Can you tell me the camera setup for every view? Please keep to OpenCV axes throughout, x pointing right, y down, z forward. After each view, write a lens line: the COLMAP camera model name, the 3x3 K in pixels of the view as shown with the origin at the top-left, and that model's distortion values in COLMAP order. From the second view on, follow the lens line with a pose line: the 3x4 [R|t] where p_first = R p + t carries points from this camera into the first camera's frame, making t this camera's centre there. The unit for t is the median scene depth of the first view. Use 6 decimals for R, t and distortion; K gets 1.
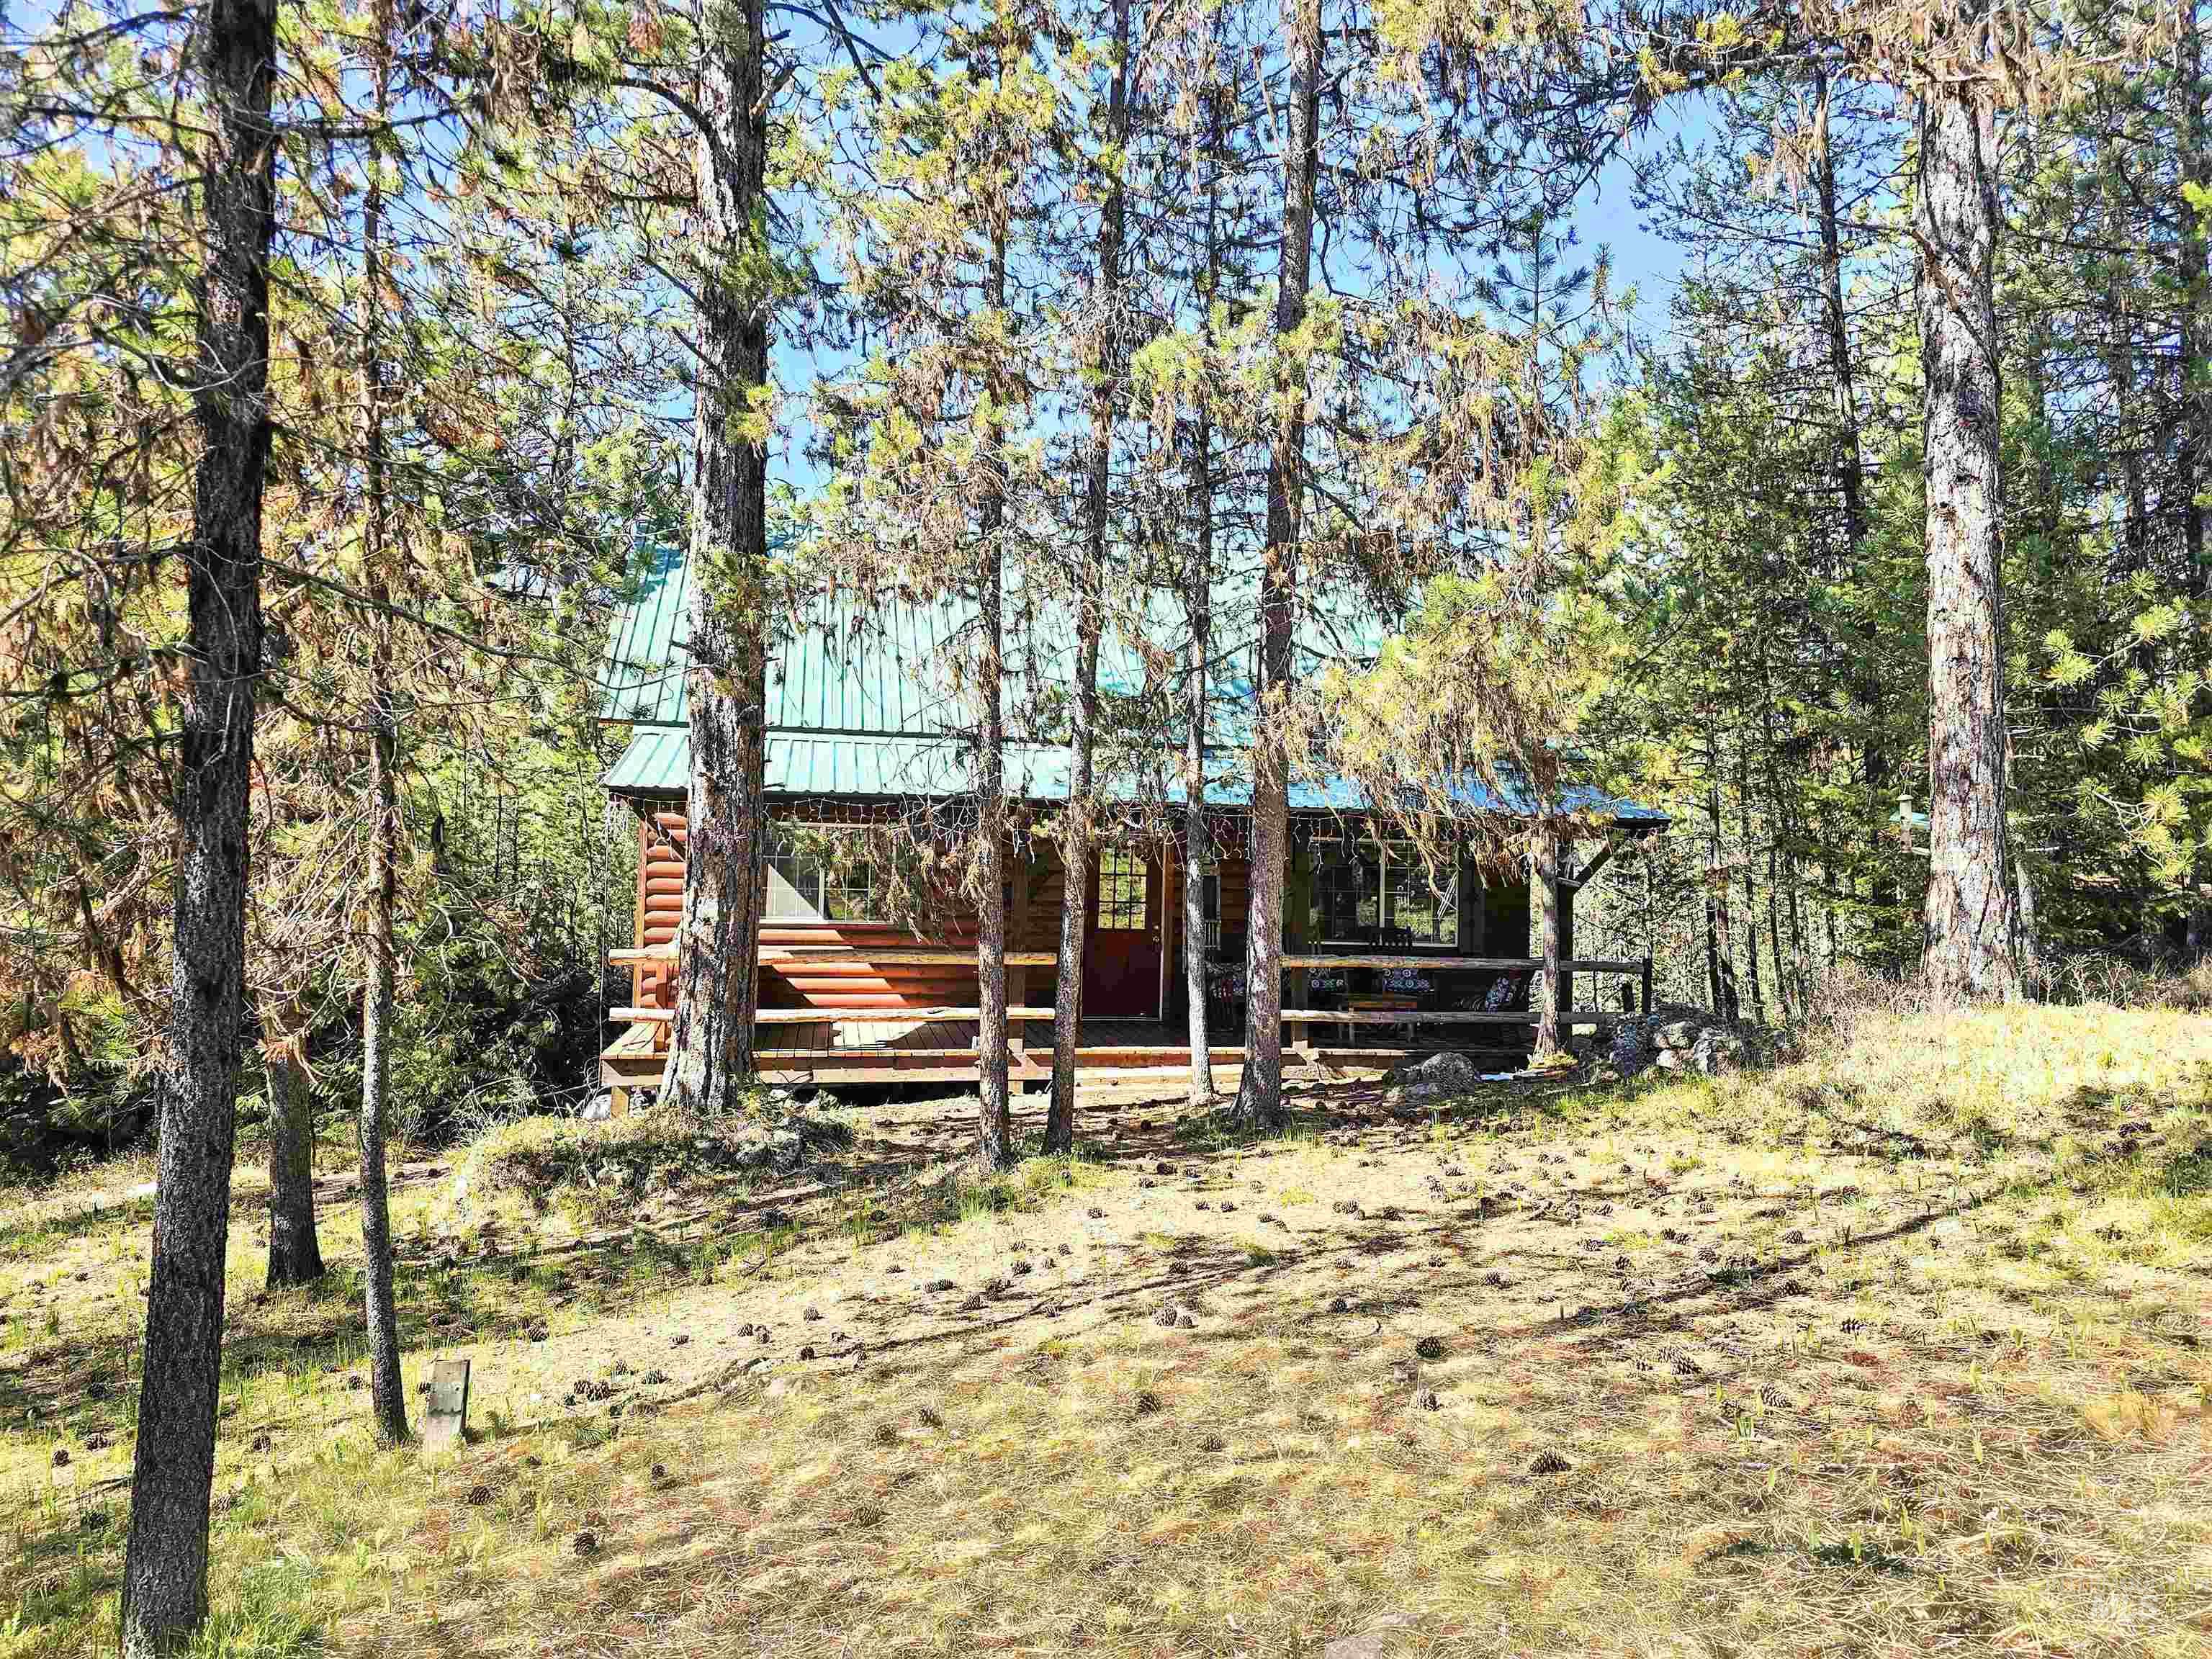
lens RADIAL K [[1492.6, 0, 1140.4], [0, 1492.6, 801.8], [0, 0, 1]] dist [0.090288, -0.105101]
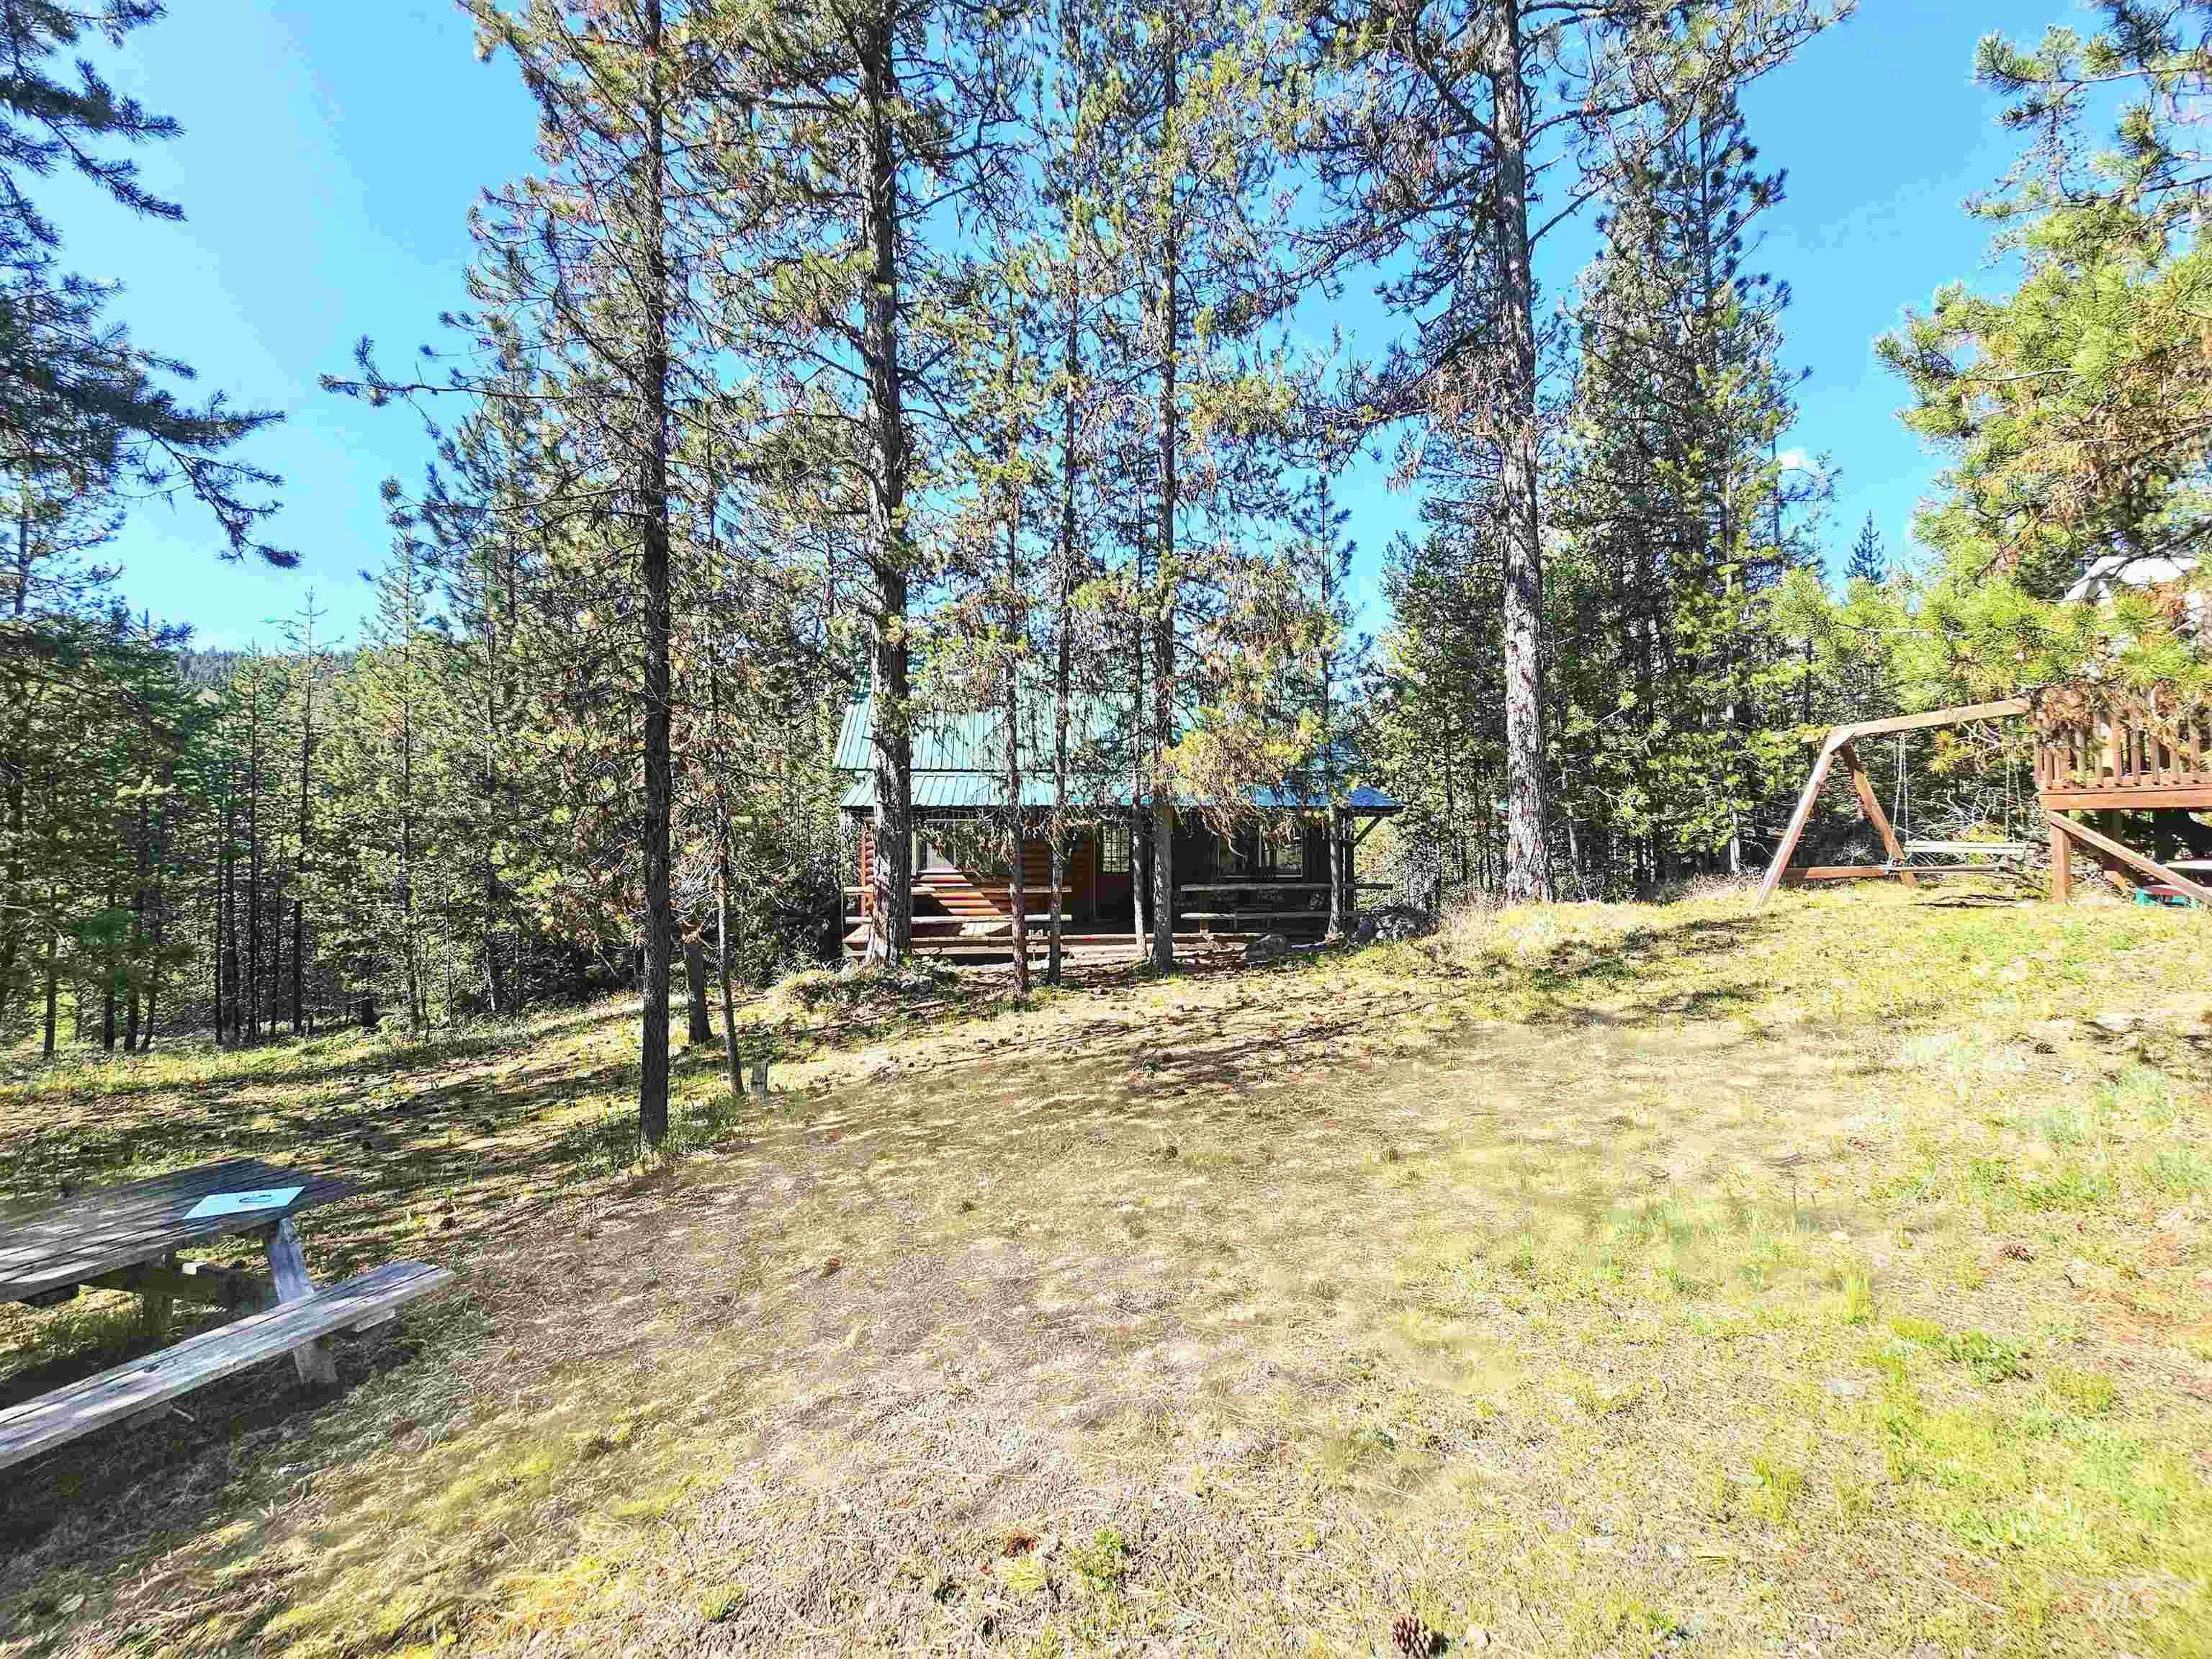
lens RADIAL K [[911.5, 0, 1099.2], [0, 911.5, 821.9], [0, 0, 1]] dist [-0.003946, -0.000143]
pose [[0.995278, -0.025739, -0.093592, 0.115119], [0.029094, 0.998975, 0.034666, -0.024330], [0.092604, -0.037225, 0.995007, -0.190580]]
